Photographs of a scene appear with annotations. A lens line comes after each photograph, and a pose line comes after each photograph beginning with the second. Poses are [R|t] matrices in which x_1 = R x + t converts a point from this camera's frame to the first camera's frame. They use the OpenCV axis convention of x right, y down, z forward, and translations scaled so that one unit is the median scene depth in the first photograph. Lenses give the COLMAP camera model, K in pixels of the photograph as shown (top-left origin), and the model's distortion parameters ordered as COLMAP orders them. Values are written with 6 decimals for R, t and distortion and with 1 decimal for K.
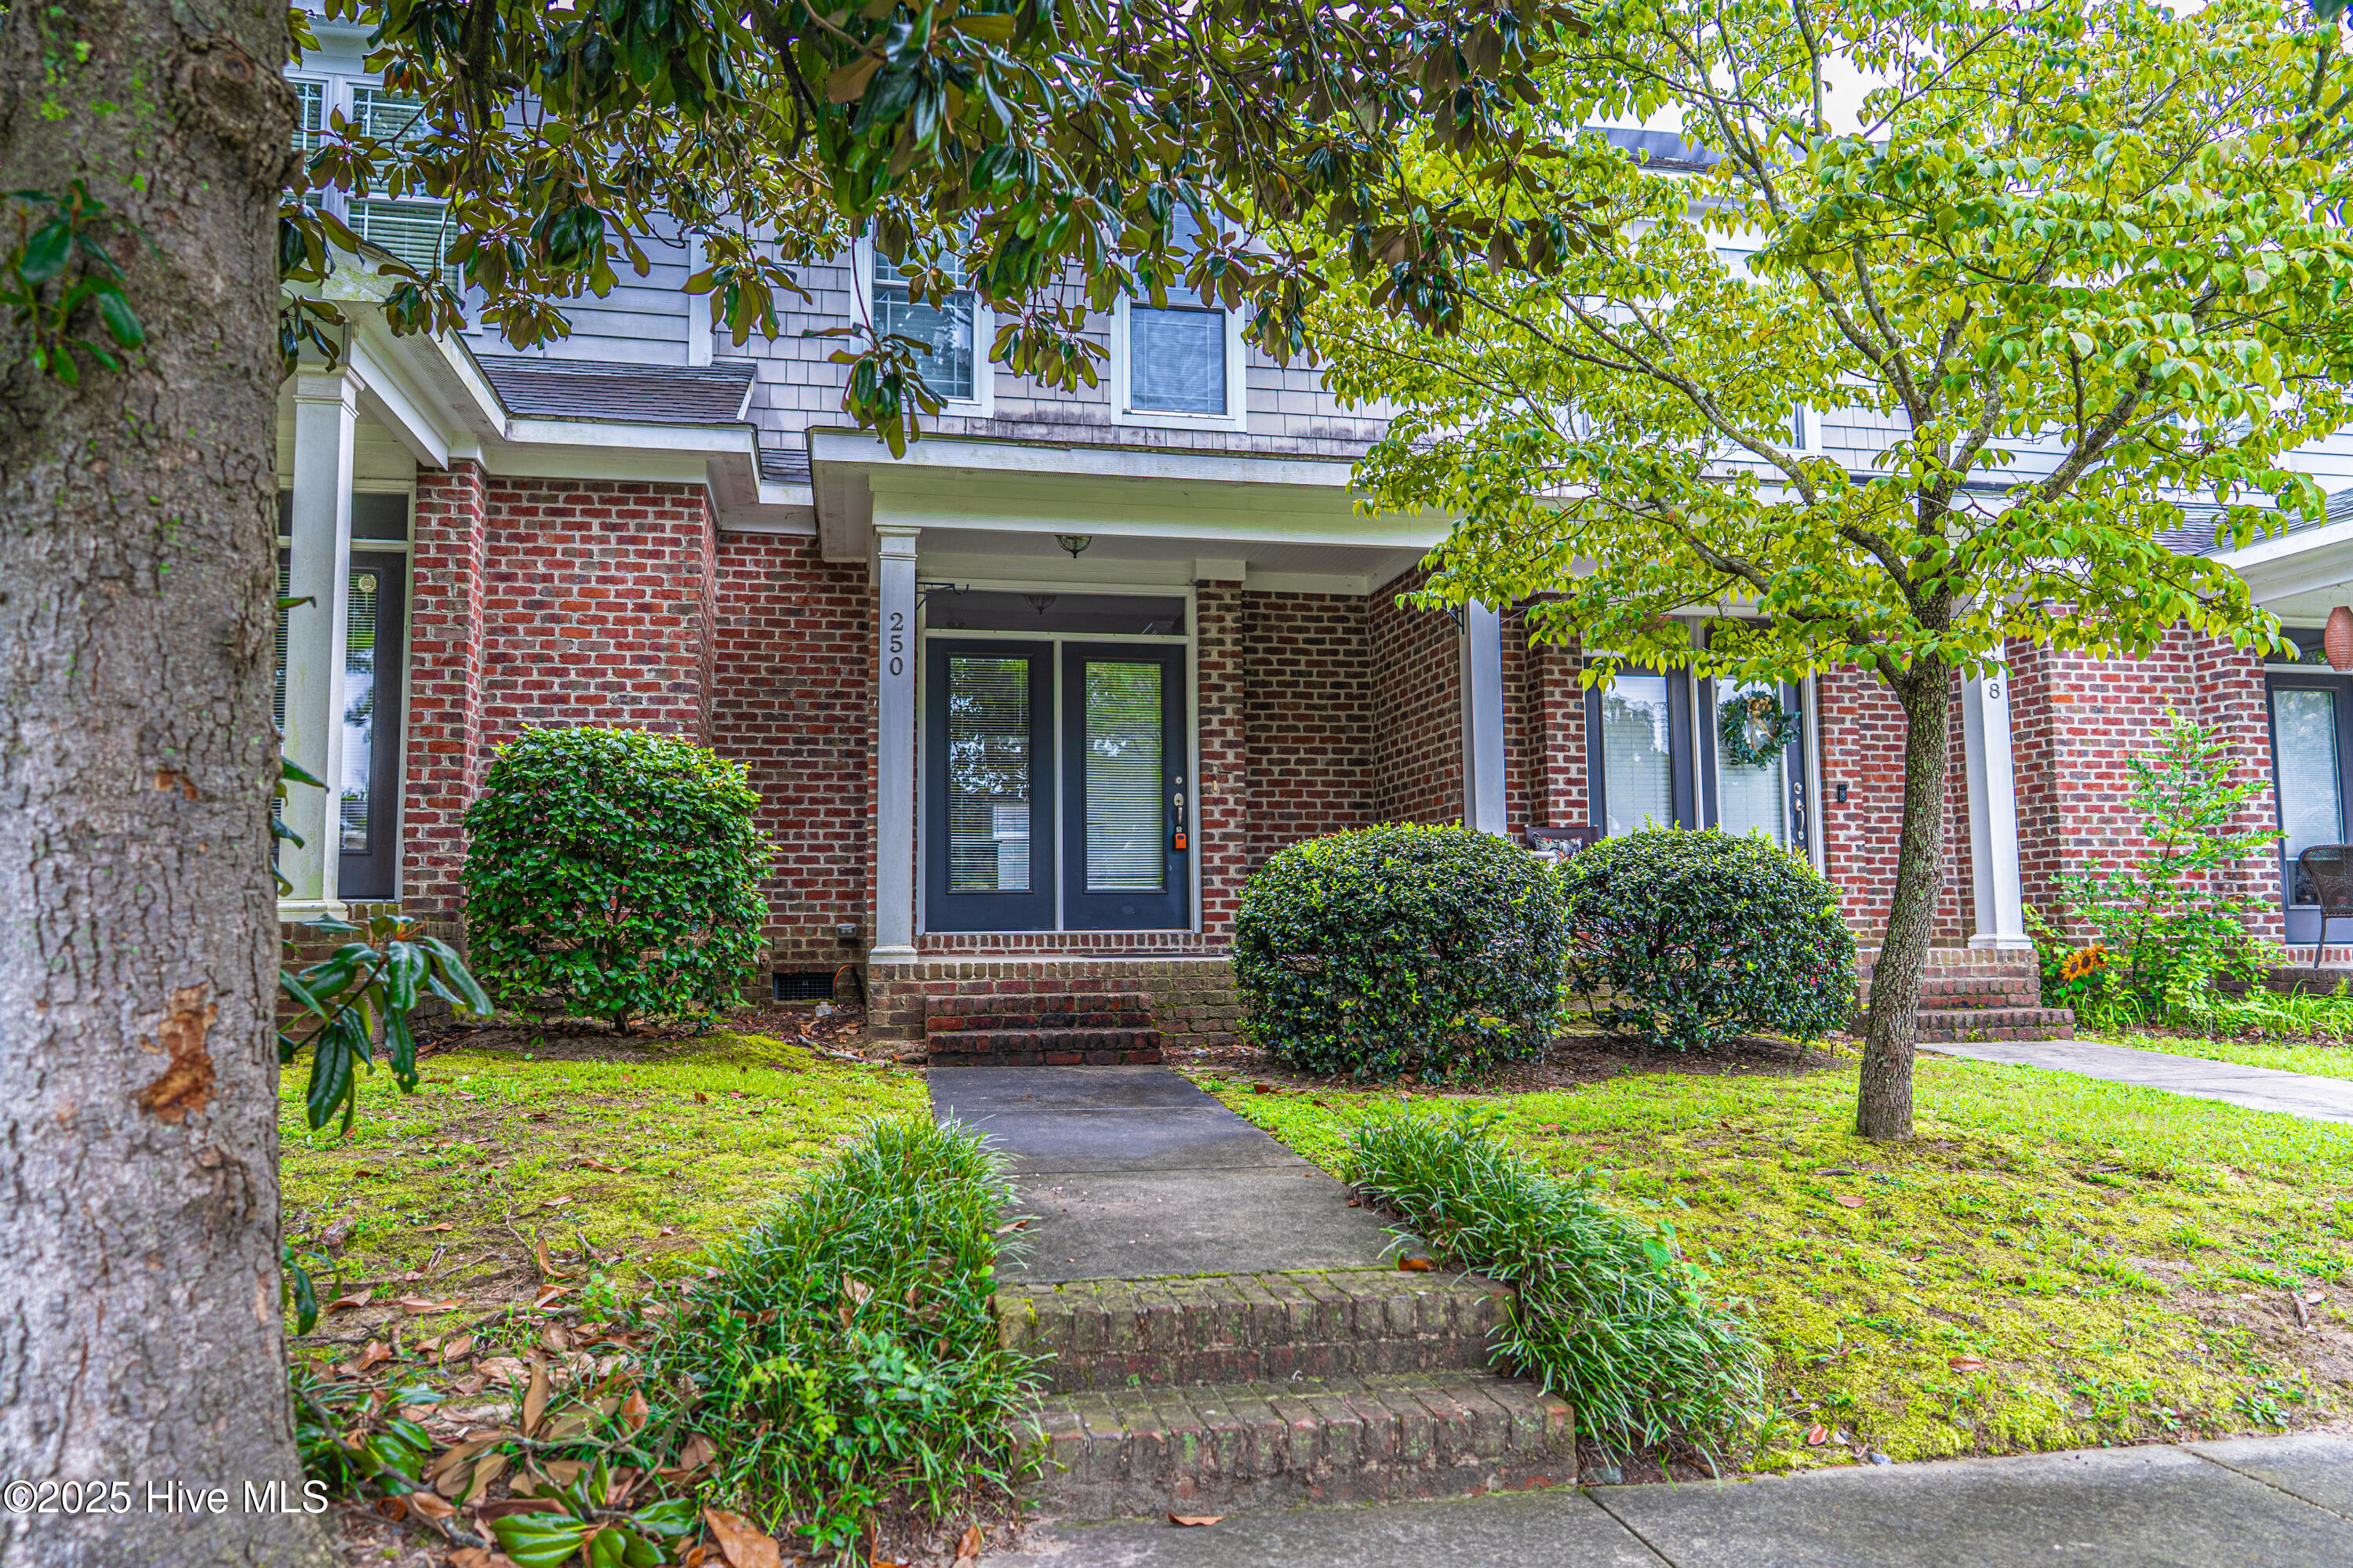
lens RADIAL K [[1590.9, 0, 1166.2], [0, 1590.9, 802.9], [0, 0, 1]] dist [-0.000818, 0.001420]
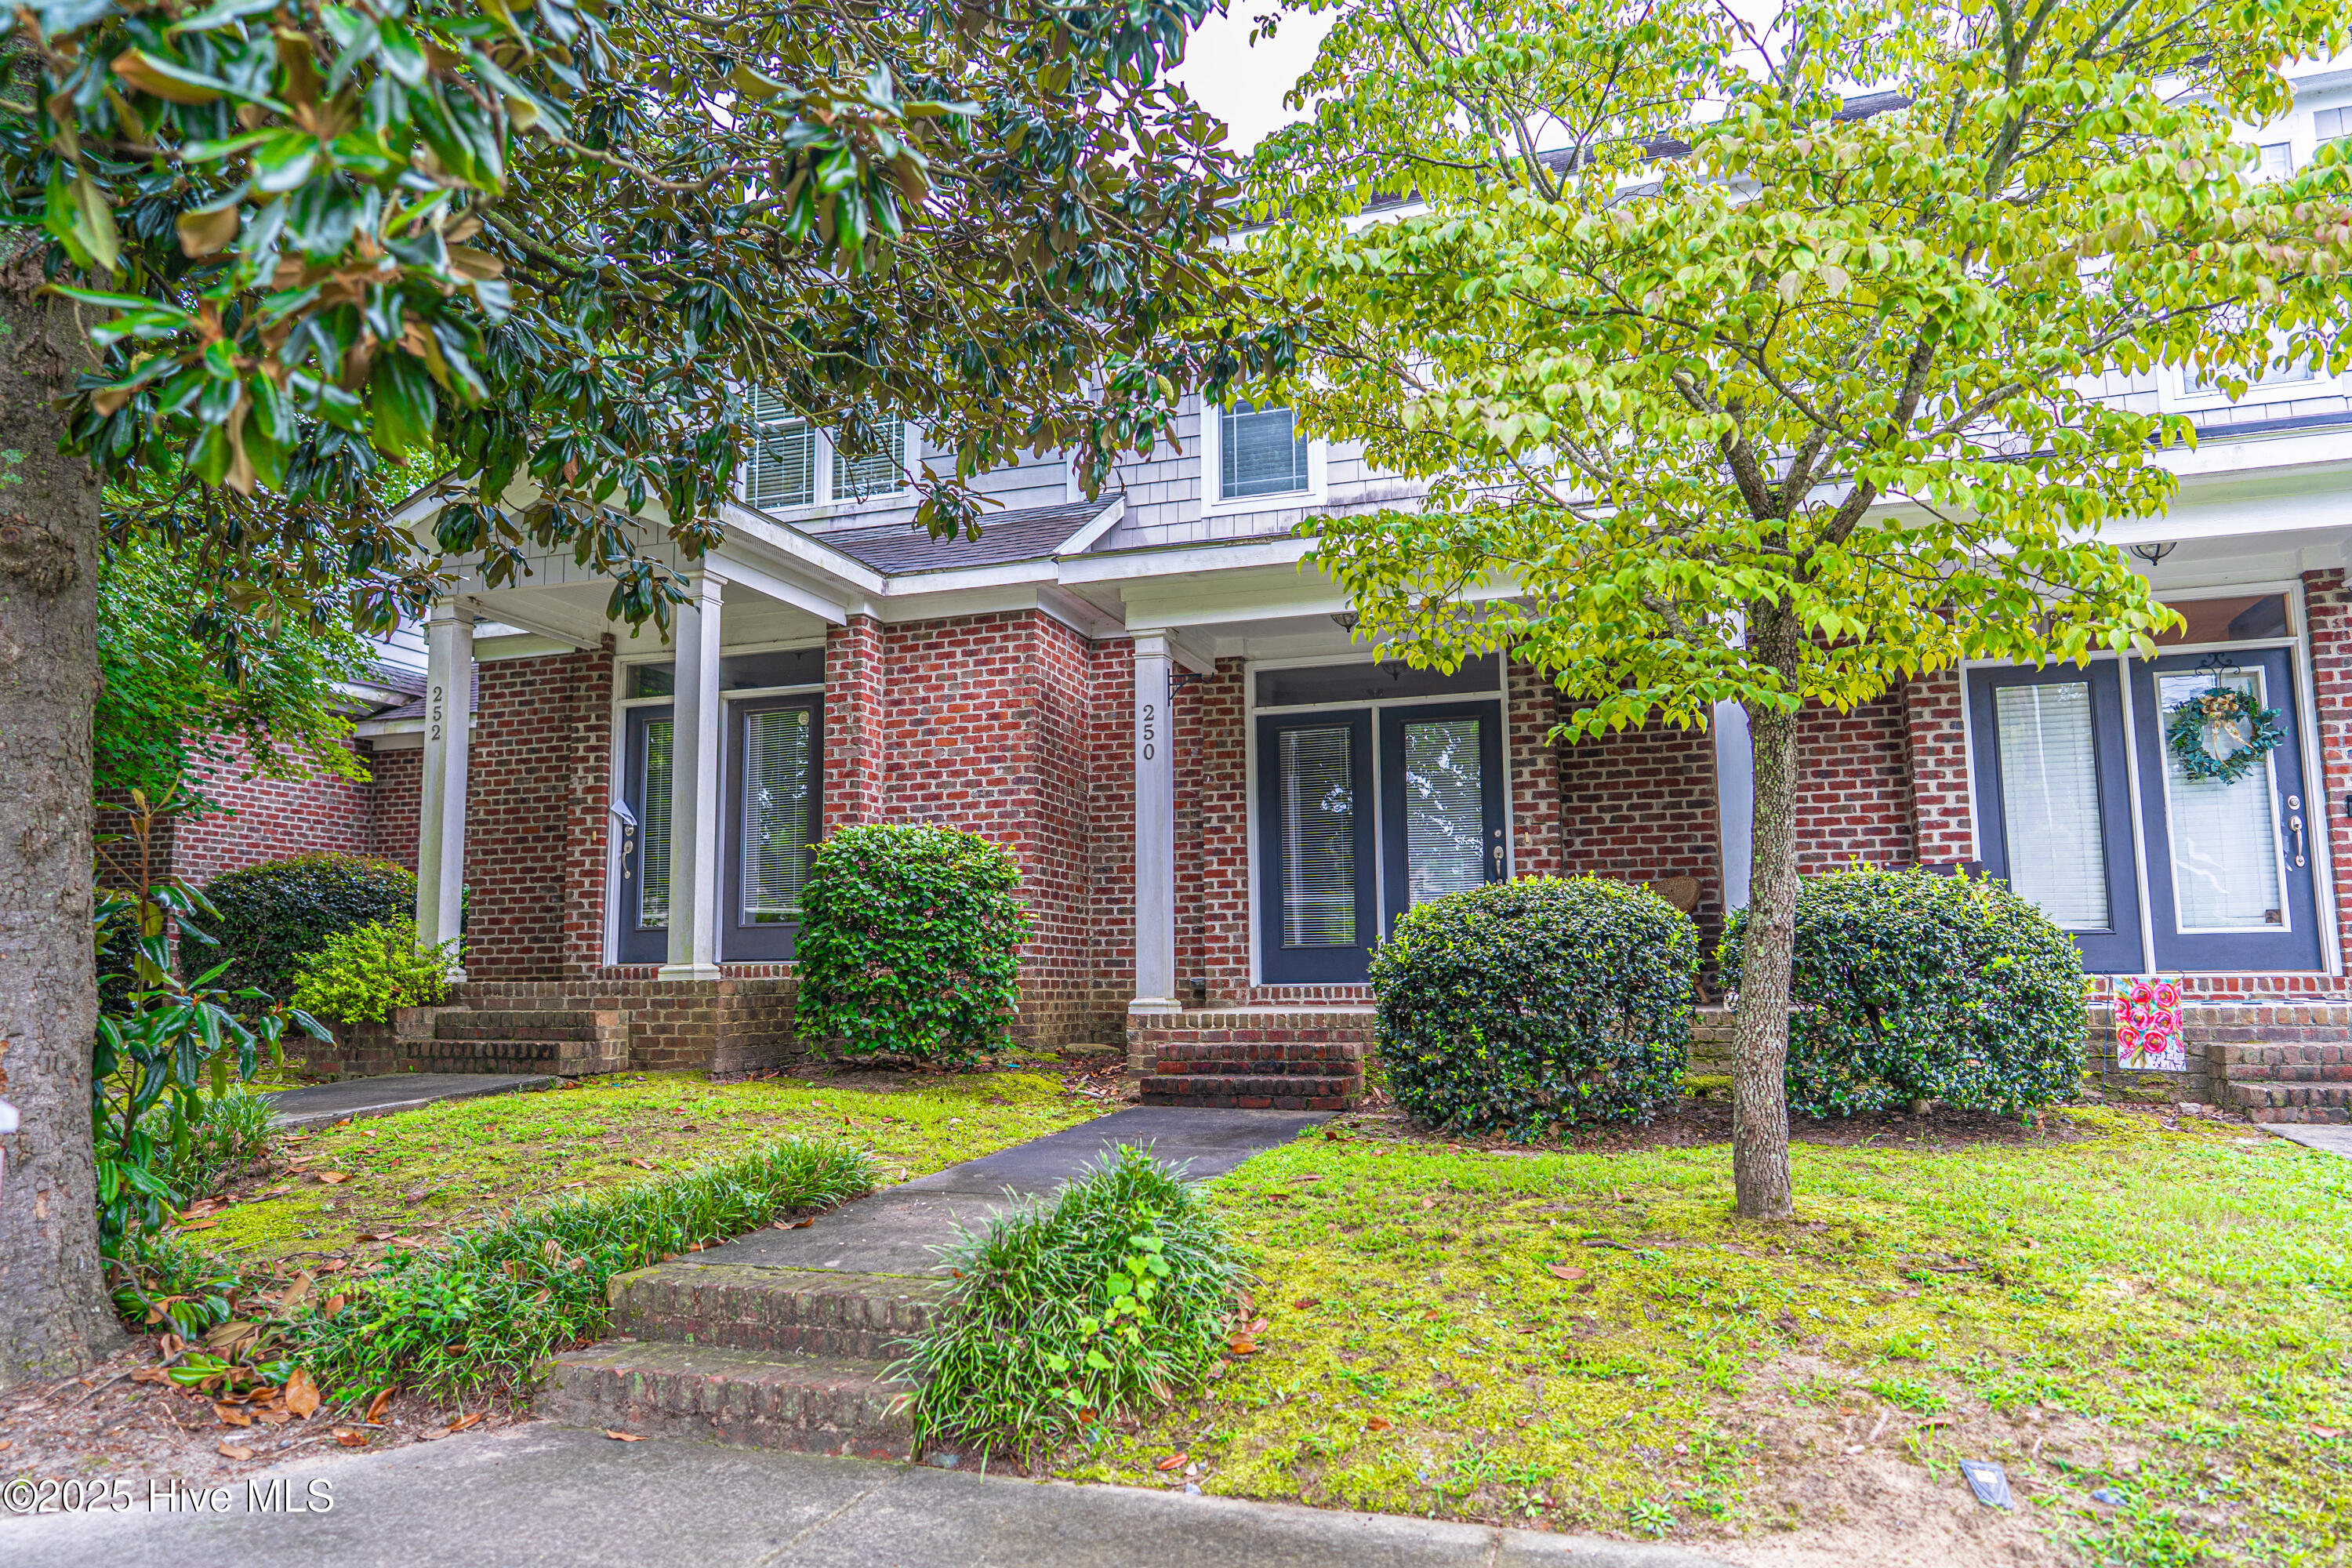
lens RADIAL K [[1590.2, 0, 1165.8], [0, 1590.2, 802.8], [0, 0, 1]] dist [-0.000818, 0.001420]
pose [[0.863777, -0.058382, -0.500481, 0.386976], [0.045035, 0.998235, -0.038719, -0.004491], [0.501858, 0.010906, 0.864881, 0.020180]]
